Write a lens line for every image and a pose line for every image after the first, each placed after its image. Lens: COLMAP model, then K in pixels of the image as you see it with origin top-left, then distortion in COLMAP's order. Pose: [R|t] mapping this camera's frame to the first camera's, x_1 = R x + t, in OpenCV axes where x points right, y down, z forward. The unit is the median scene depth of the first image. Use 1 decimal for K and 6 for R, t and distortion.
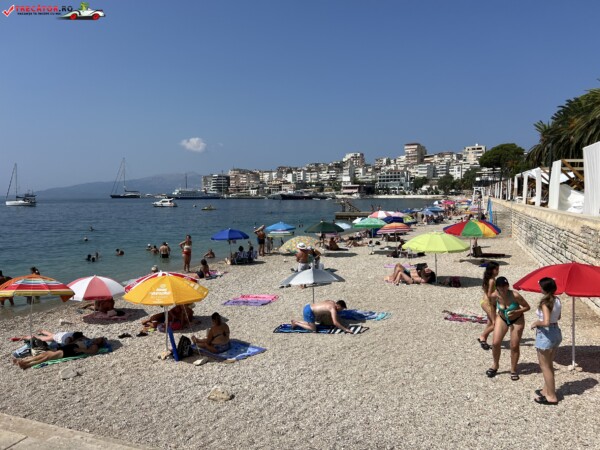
lens RADIAL K [[449.7, 0, 300.6], [0, 449.7, 226.5], [0, 0, 1]] dist [0.047755, -0.055267]
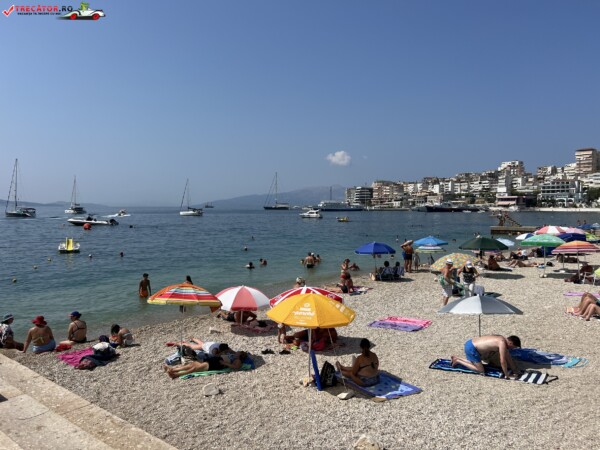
lens RADIAL K [[449.7, 0, 298.5], [0, 449.7, 225.8], [0, 0, 1]] dist [0.047755, -0.055267]
pose [[0.949595, 0.018793, -0.312914, -0.031174], [-0.027484, 0.999349, -0.023387, -0.005433], [0.312271, 0.030808, 0.949493, 0.102577]]
